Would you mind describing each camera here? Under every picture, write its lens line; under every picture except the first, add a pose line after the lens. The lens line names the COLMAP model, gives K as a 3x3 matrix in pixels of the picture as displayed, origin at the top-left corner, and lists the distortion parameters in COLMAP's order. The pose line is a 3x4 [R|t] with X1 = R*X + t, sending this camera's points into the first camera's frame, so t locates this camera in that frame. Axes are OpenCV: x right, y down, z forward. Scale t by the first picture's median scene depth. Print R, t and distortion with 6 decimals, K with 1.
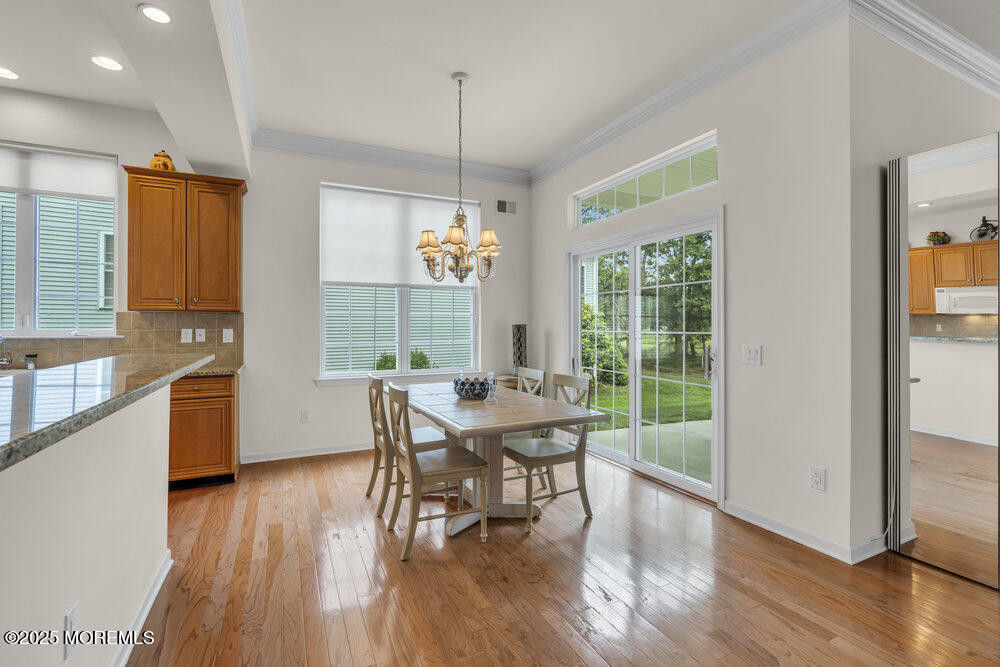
lens RADIAL K [[451.6, 0, 497.0], [0, 451.6, 325.1], [0, 0, 1]] dist [-0.011537, 0.004008]
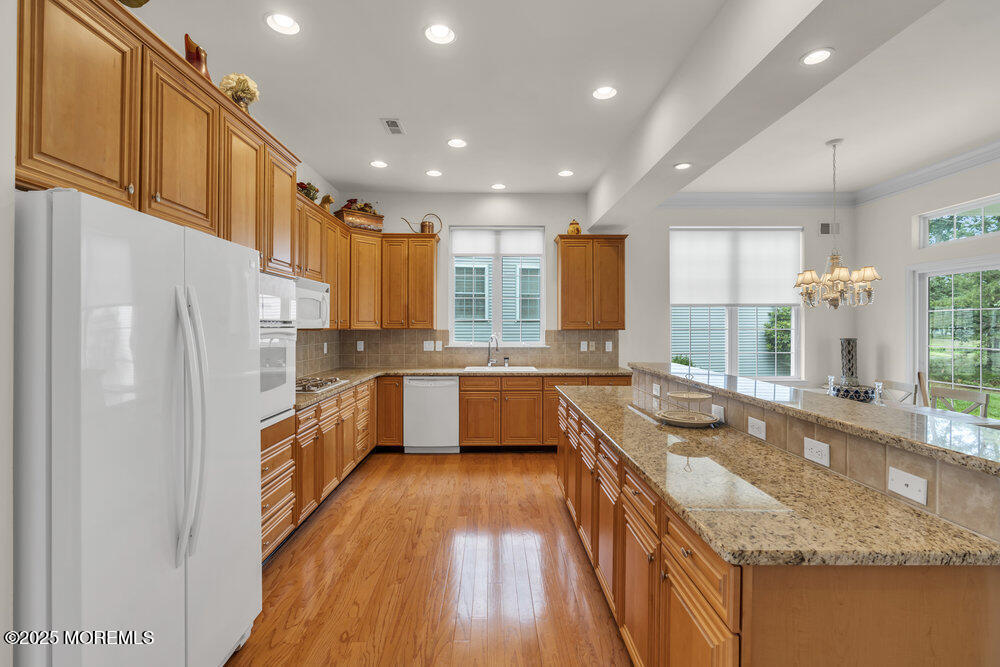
lens RADIAL K [[451.6, 0, 495.3], [0, 451.6, 329.0], [0, 0, 1]] dist [-0.011537, 0.004008]
pose [[0.907283, 0.001674, -0.420518, -0.372572], [0.002379, 0.999956, 0.009115, -0.049019], [0.420514, -0.009270, 0.907239, -0.467259]]
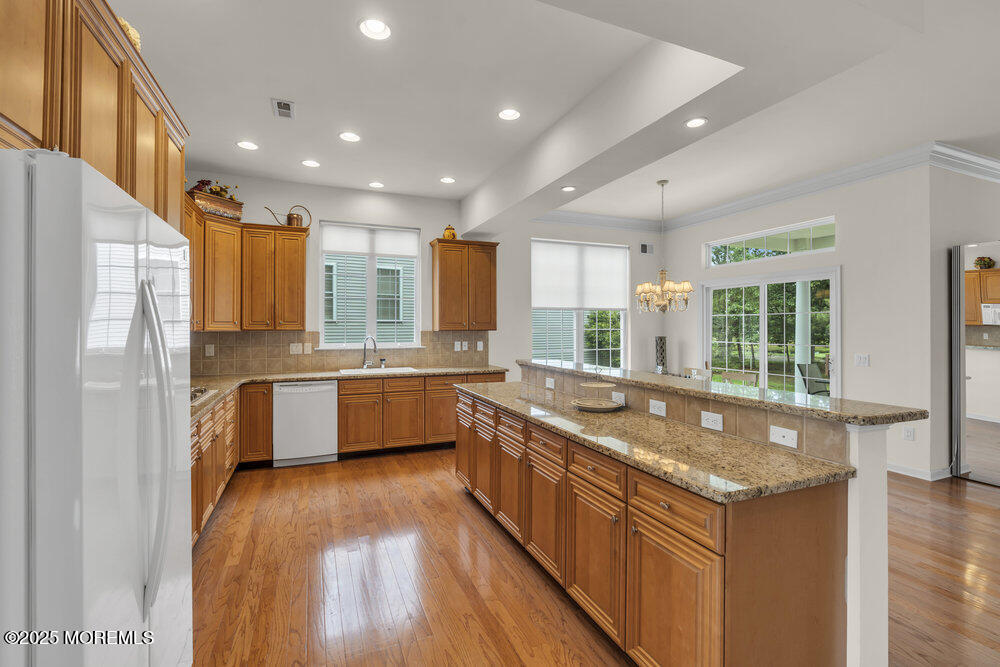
lens RADIAL K [[451.6, 0, 493.4], [0, 451.6, 327.0], [0, 0, 1]] dist [-0.011537, 0.004008]
pose [[0.998536, -0.001370, -0.054068, -0.534577], [0.001586, 0.999991, 0.003969, -0.050287], [0.054062, -0.004049, 0.998529, -0.544807]]
